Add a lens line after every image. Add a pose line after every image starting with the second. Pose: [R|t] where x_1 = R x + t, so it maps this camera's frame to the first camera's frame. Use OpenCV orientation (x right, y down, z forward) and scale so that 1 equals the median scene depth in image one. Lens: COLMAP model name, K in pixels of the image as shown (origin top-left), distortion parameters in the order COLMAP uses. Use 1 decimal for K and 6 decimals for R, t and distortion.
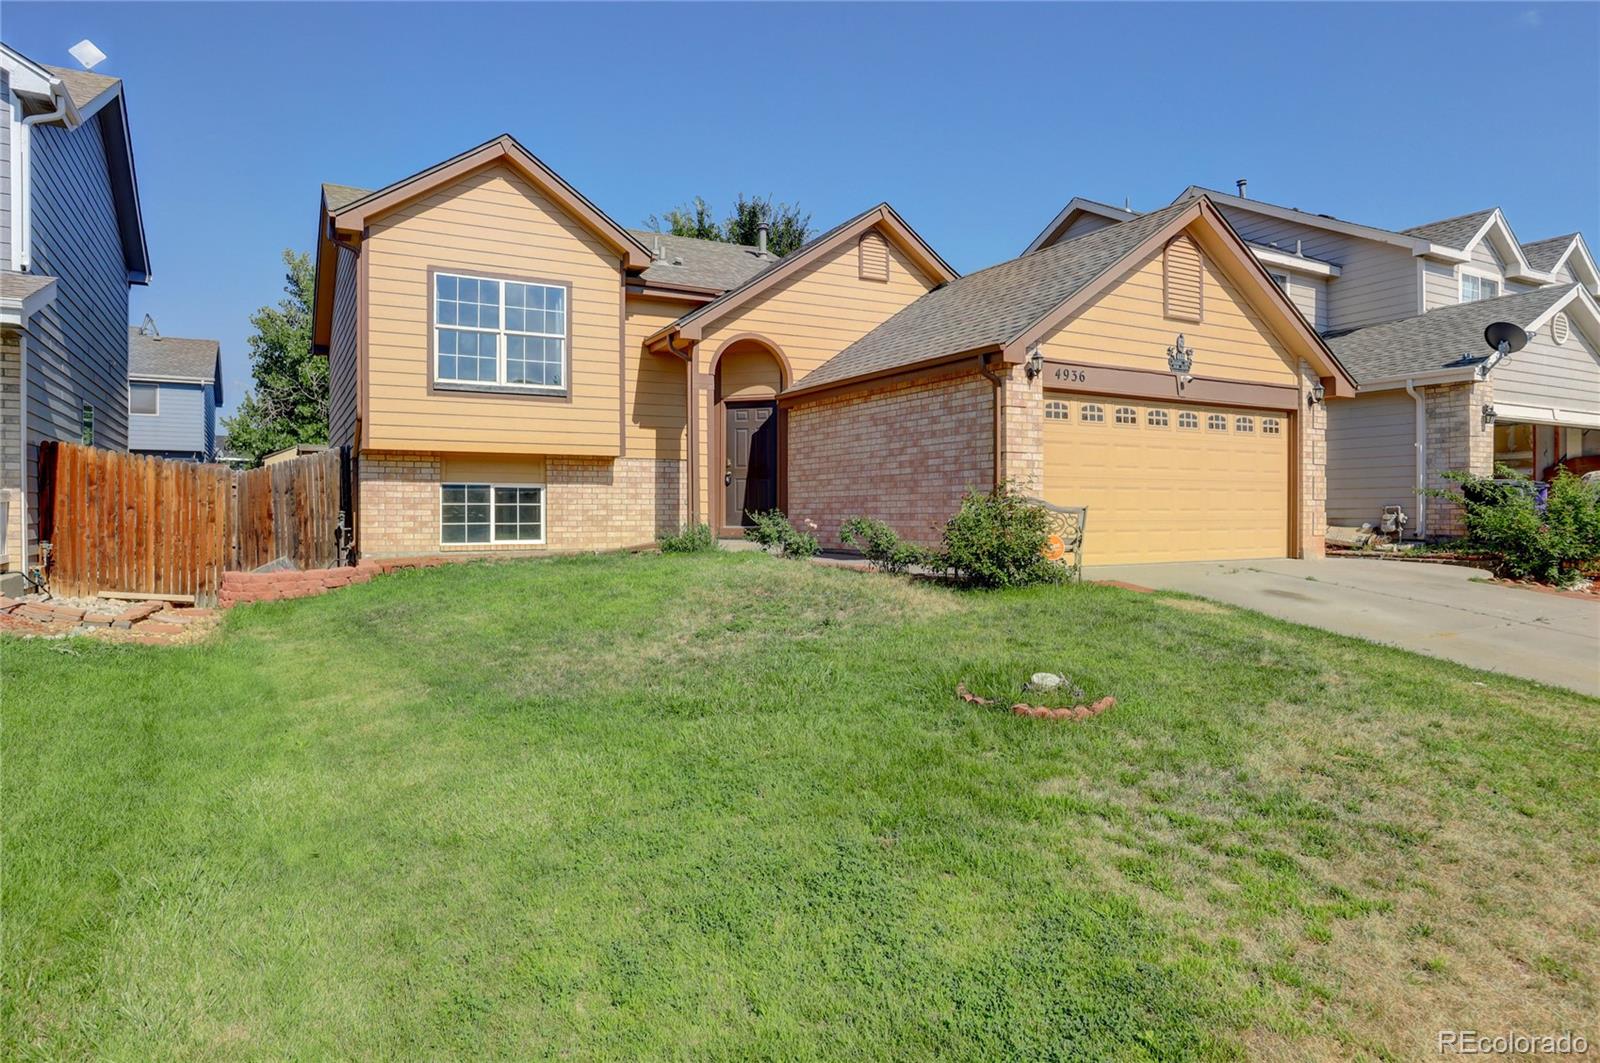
lens RADIAL K [[947.0, 0, 800.2], [0, 947.0, 527.3], [0, 0, 1]] dist [-0.021073, 0.000563]
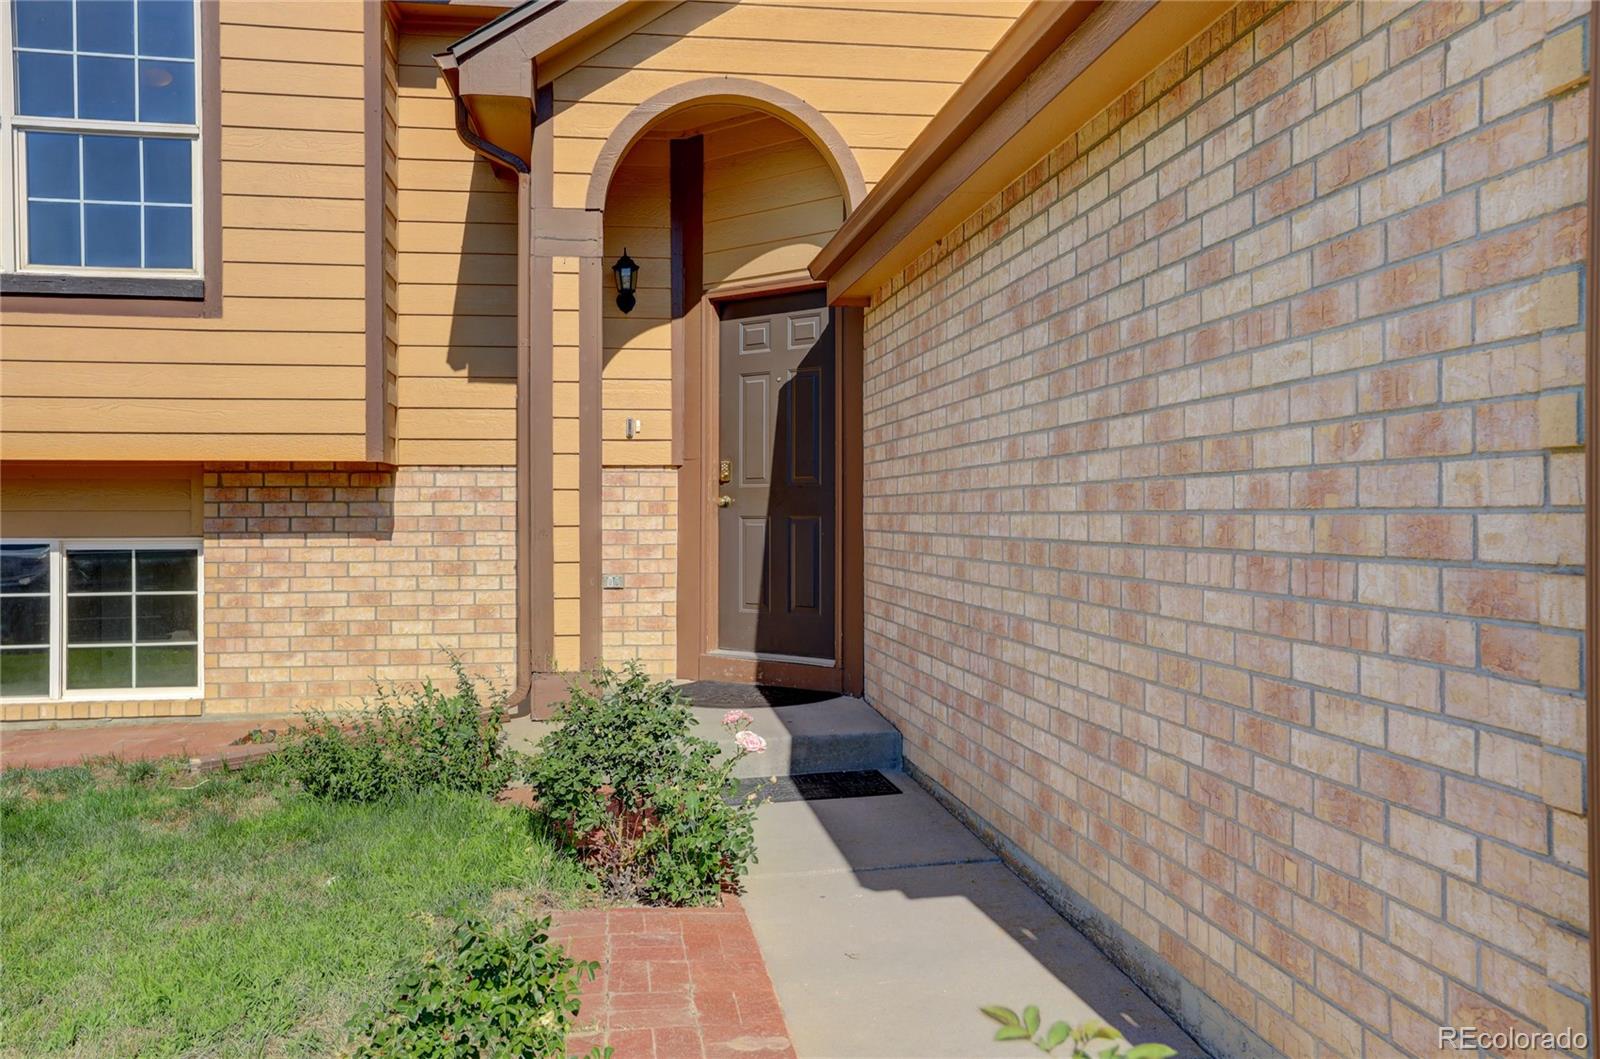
lens RADIAL K [[1260.1, 0, 803.3], [0, 1260.1, 520.3], [0, 0, 1]] dist [0.006510, 0.007668]
pose [[0.938138, 0.001748, -0.346257, 0.134893], [-0.003664, 0.999981, -0.004879, -0.055401], [0.346242, 0.005846, 0.938127, 0.658629]]
